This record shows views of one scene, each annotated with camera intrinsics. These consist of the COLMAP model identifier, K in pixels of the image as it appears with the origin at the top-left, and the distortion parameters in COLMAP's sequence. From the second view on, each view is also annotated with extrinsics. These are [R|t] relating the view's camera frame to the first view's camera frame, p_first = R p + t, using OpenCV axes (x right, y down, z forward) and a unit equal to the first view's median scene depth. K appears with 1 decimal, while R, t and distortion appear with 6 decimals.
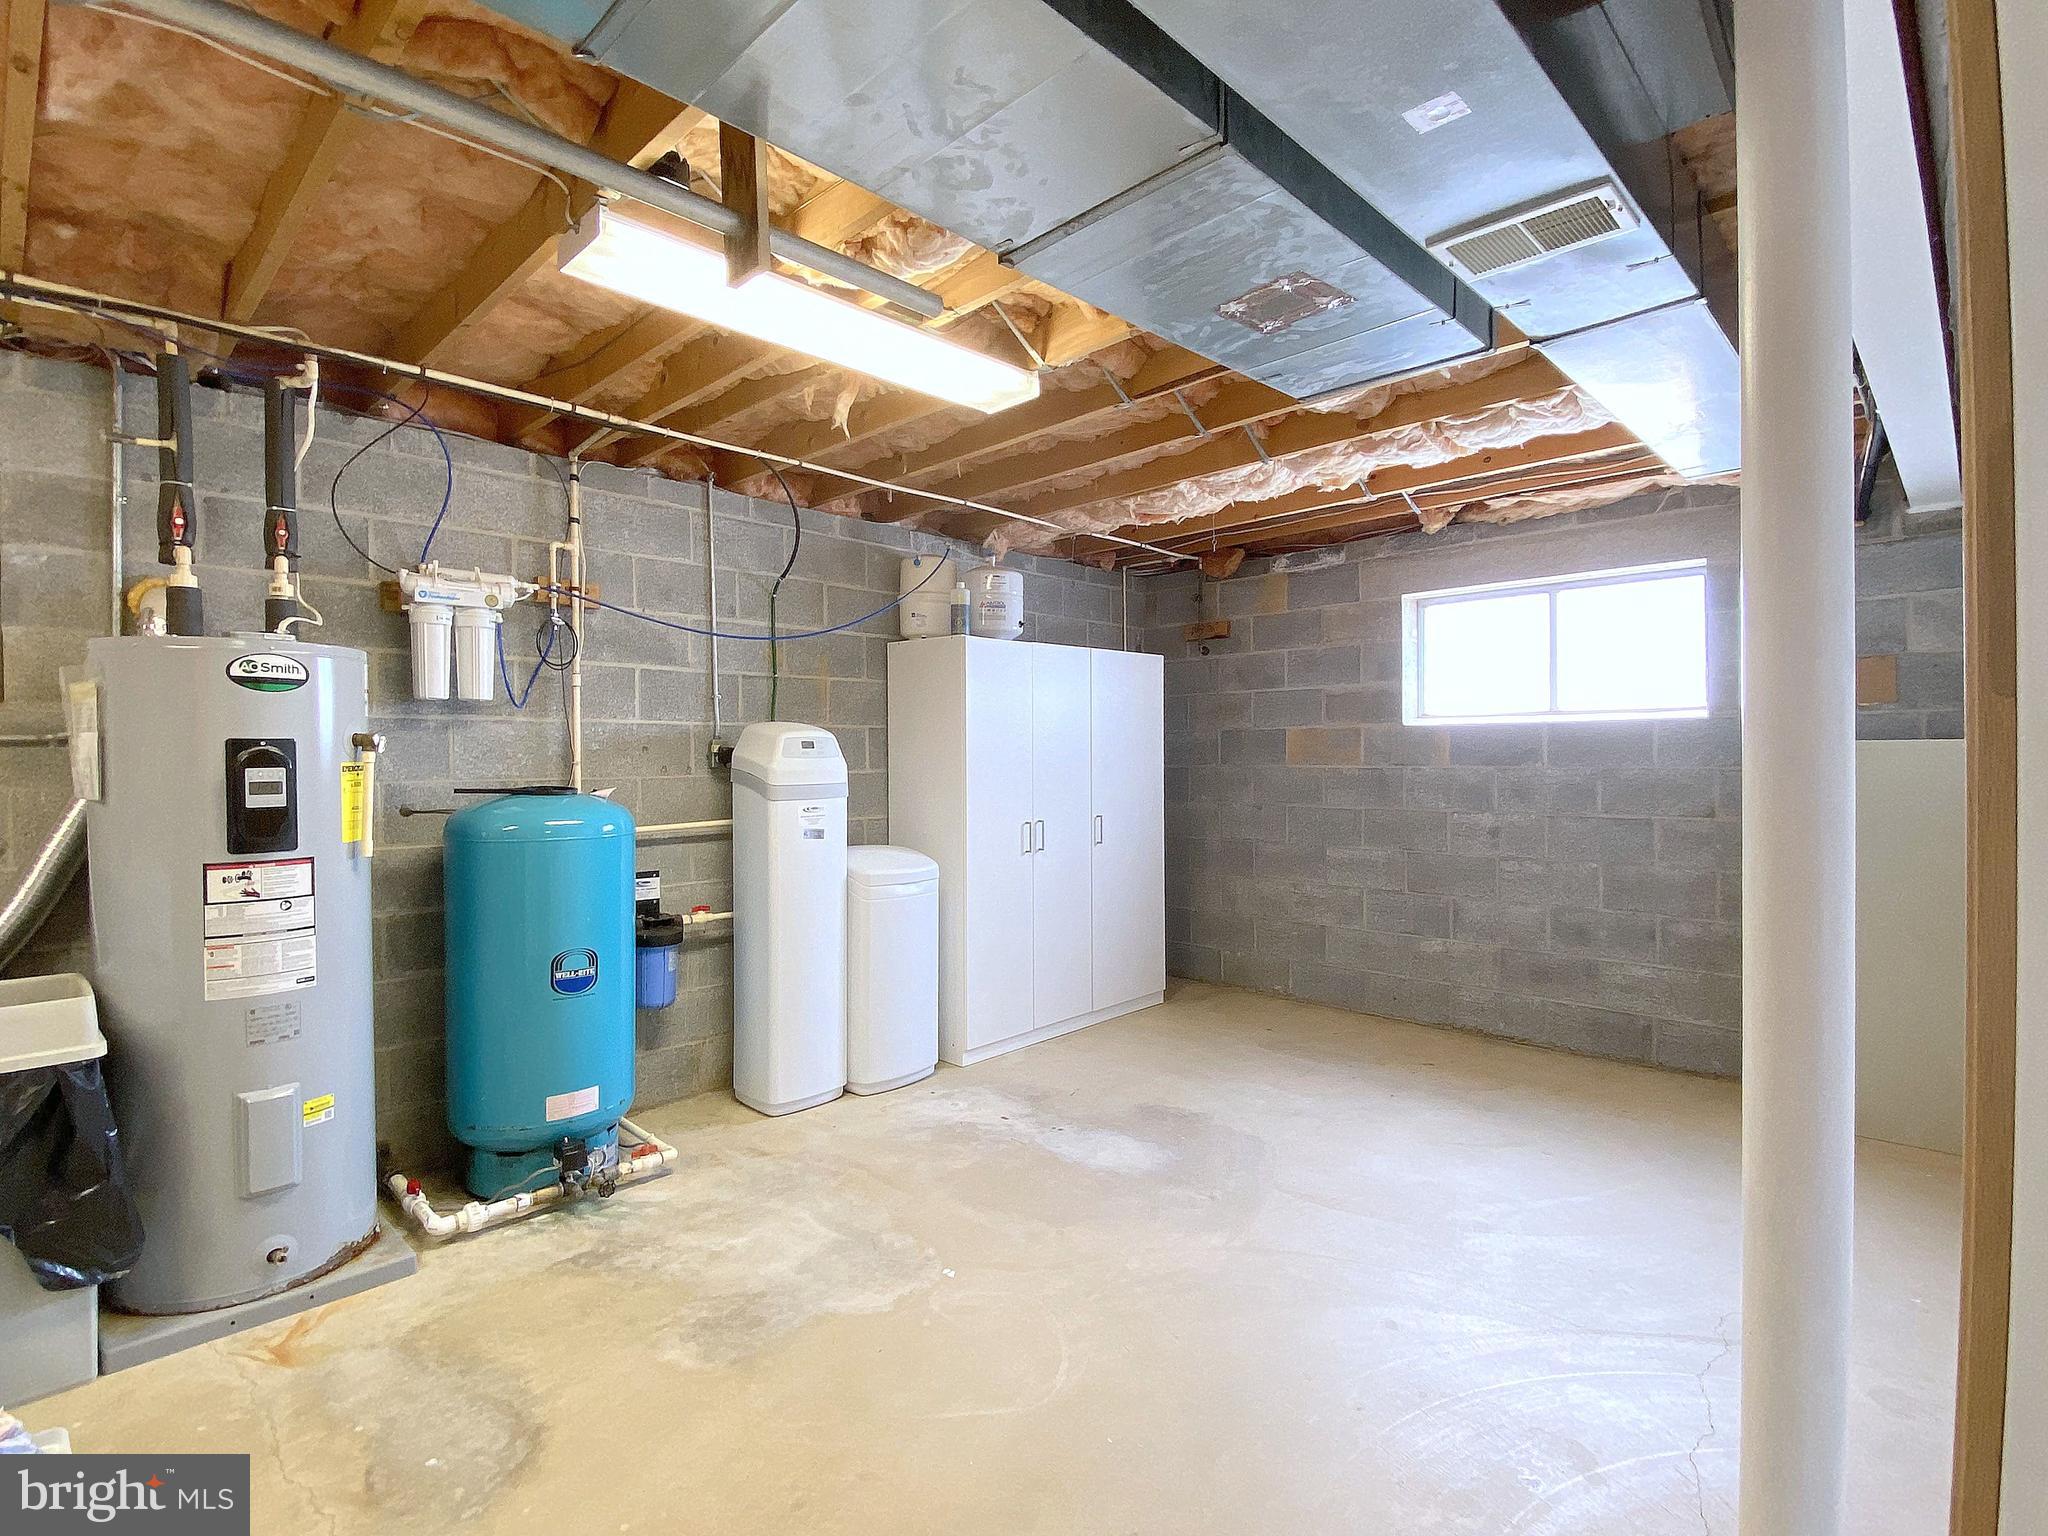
lens RADIAL K [[992.4, 0, 1021.4], [0, 992.4, 752.3], [0, 0, 1]] dist [0.073170, -0.046692]
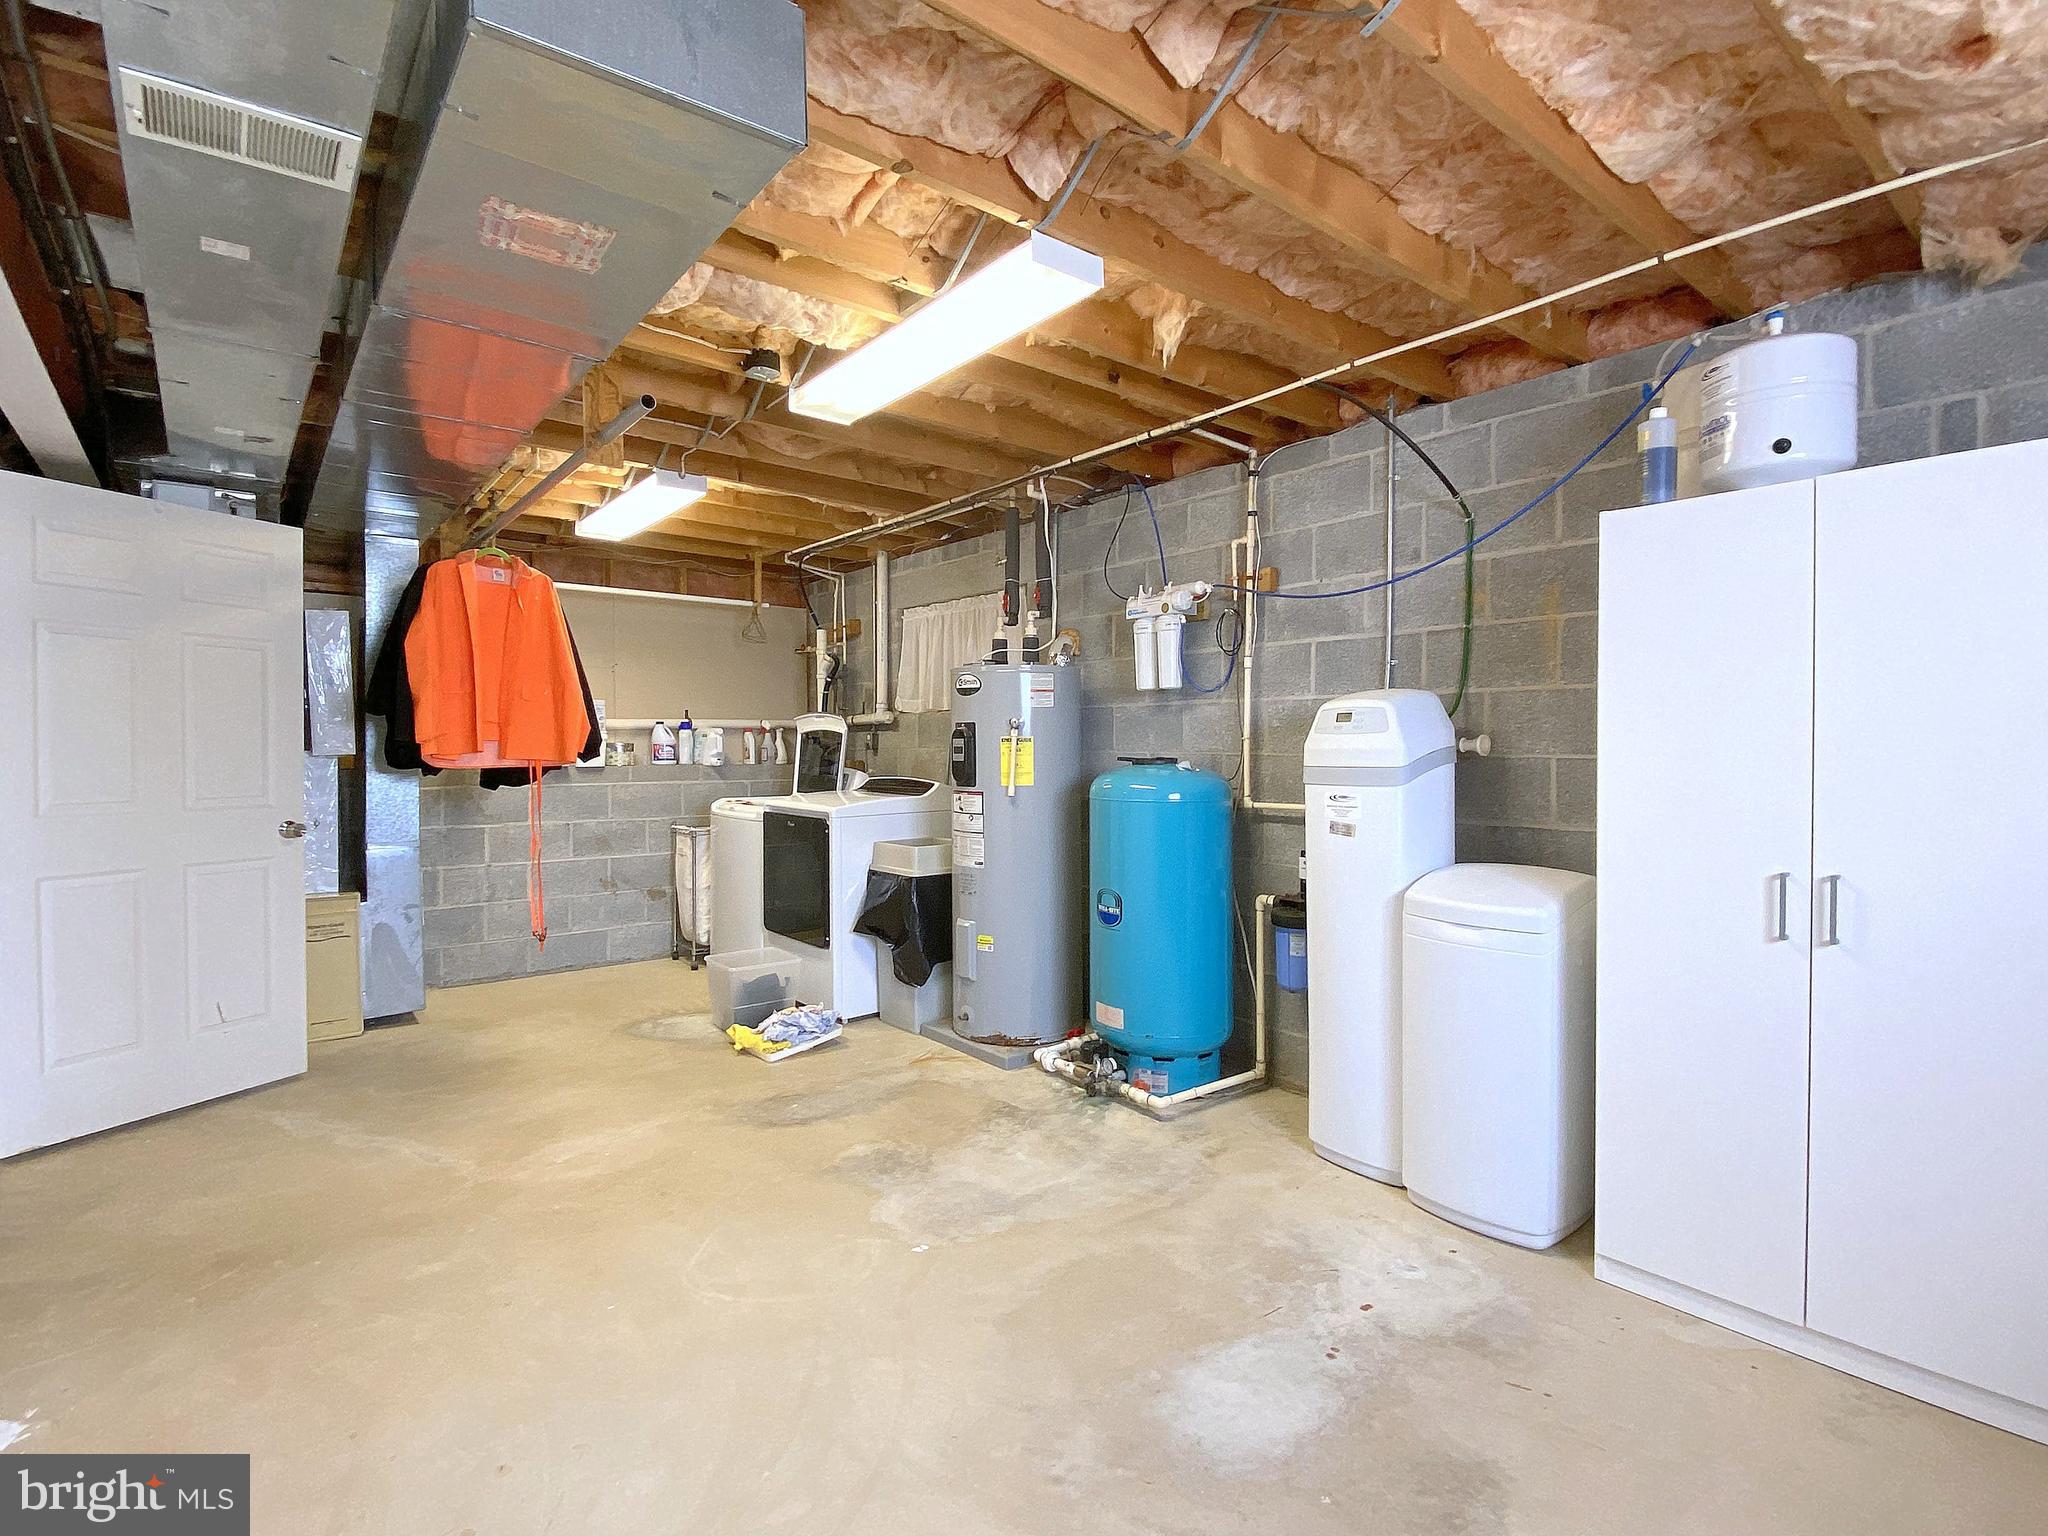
lens RADIAL K [[992.4, 0, 1021.4], [0, 992.4, 752.3], [0, 0, 1]] dist [0.073170, -0.046692]
pose [[-0.117870, 0.014878, -0.992918, 0.780339], [-0.000067, 0.999888, 0.014991, 0.010633], [0.993029, 0.001834, -0.117856, 1.058458]]
